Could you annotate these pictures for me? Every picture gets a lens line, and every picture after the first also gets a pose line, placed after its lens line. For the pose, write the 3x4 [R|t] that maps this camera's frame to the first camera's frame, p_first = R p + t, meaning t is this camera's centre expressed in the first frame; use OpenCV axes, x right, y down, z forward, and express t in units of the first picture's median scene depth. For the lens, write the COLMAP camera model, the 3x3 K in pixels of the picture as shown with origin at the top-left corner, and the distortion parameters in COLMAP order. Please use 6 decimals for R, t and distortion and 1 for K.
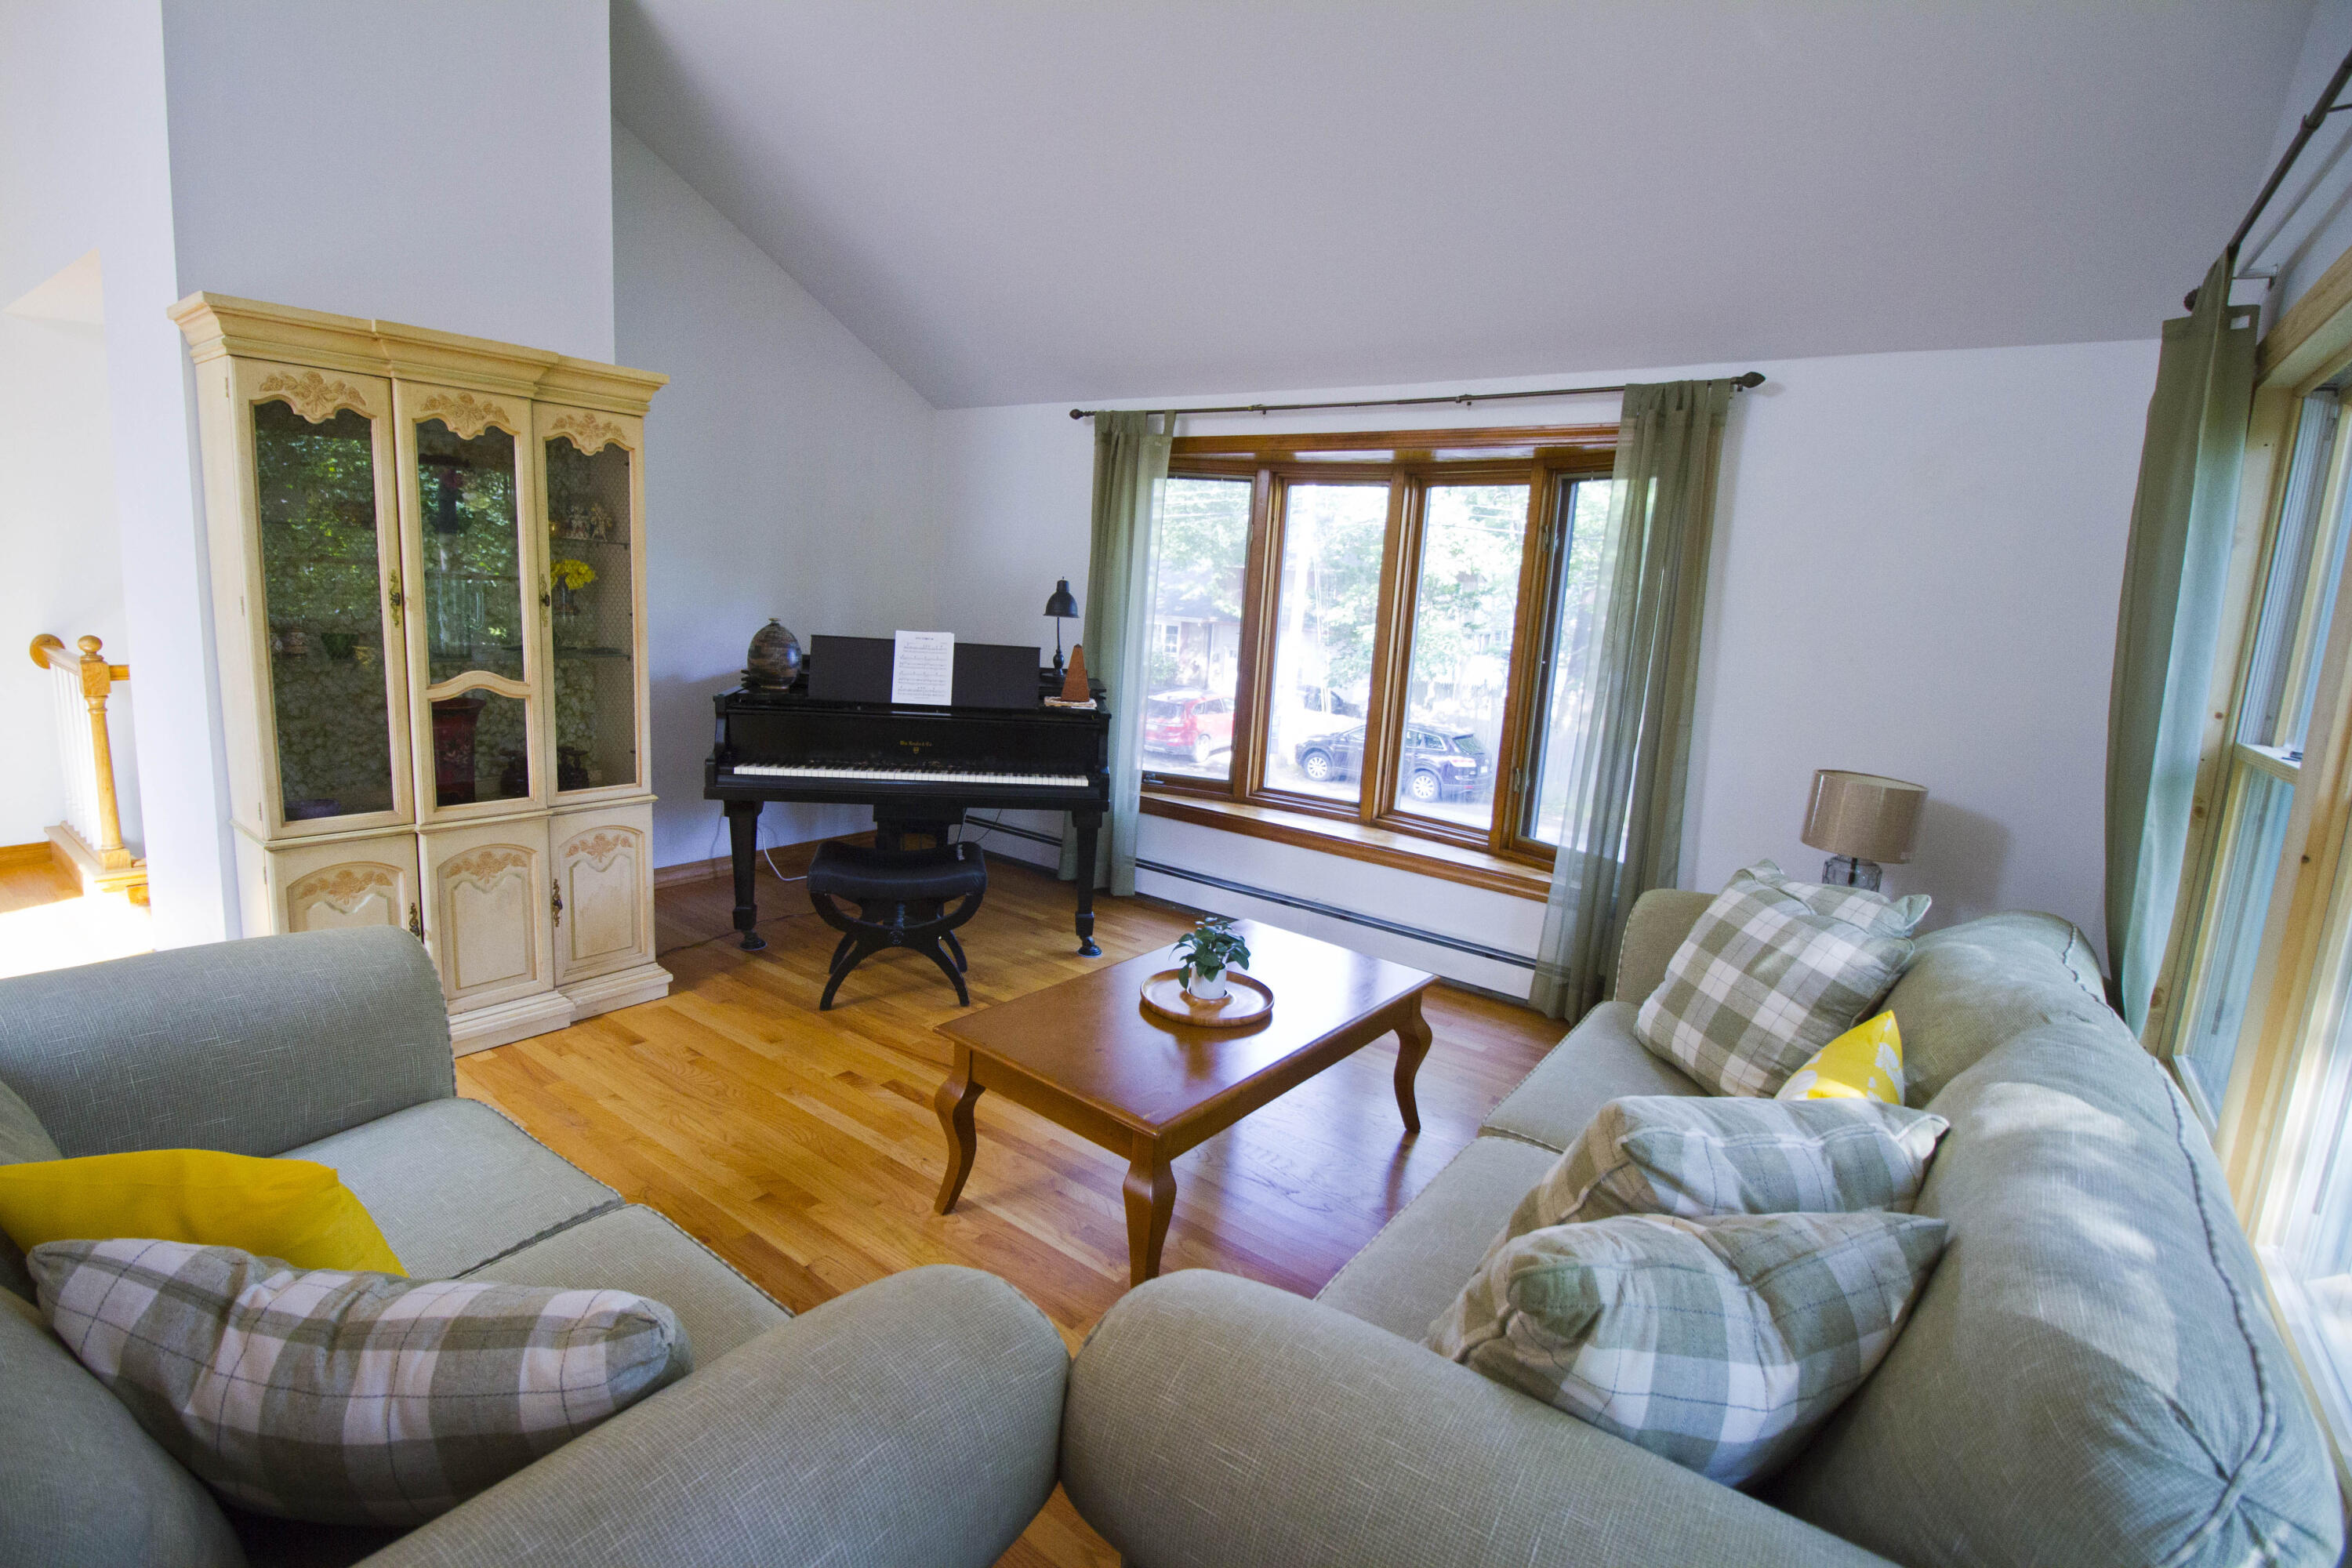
lens RADIAL K [[1096.9, 0, 1177.3], [0, 1096.9, 768.8], [0, 0, 1]] dist [0.001081, -0.000051]
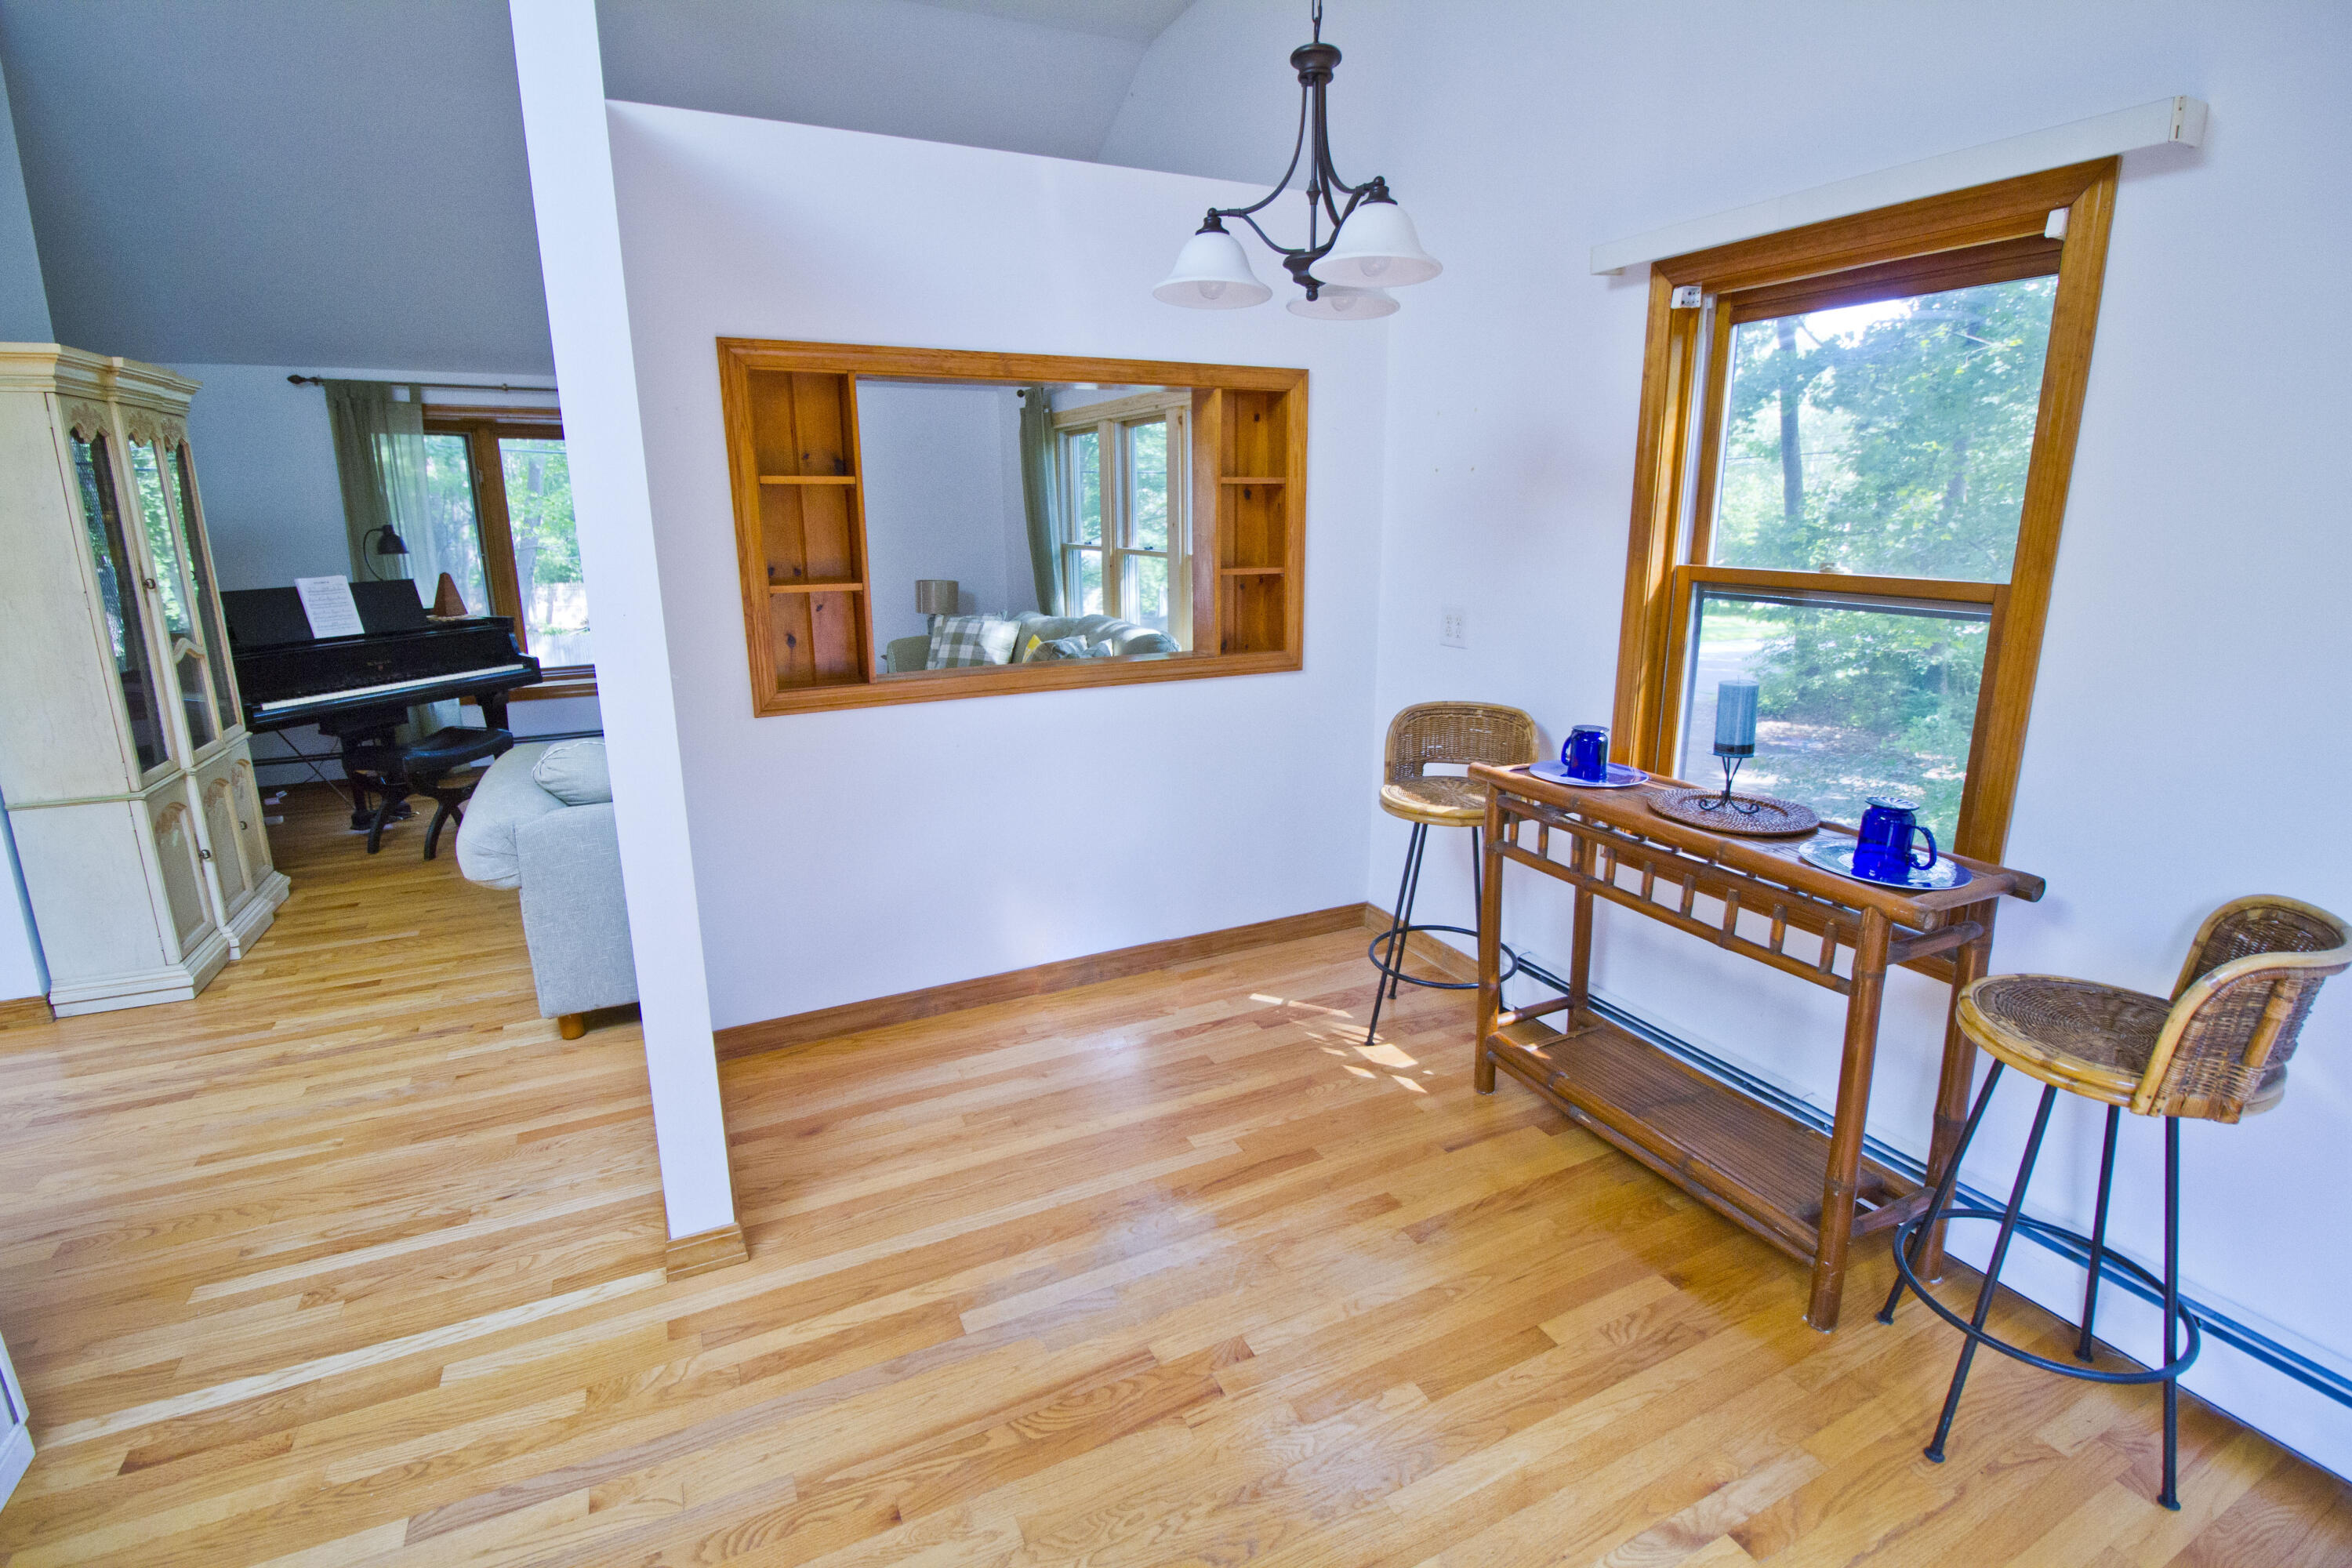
lens RADIAL K [[1096.9, 0, 1180.0], [0, 1096.9, 771.6], [0, 0, 1]] dist [0.001081, -0.000051]
pose [[0.461948, -0.273531, 0.843674, -0.875453], [0.186067, 0.959973, 0.209357, 0.003646], [-0.867170, 0.060268, 0.494353, -0.406796]]
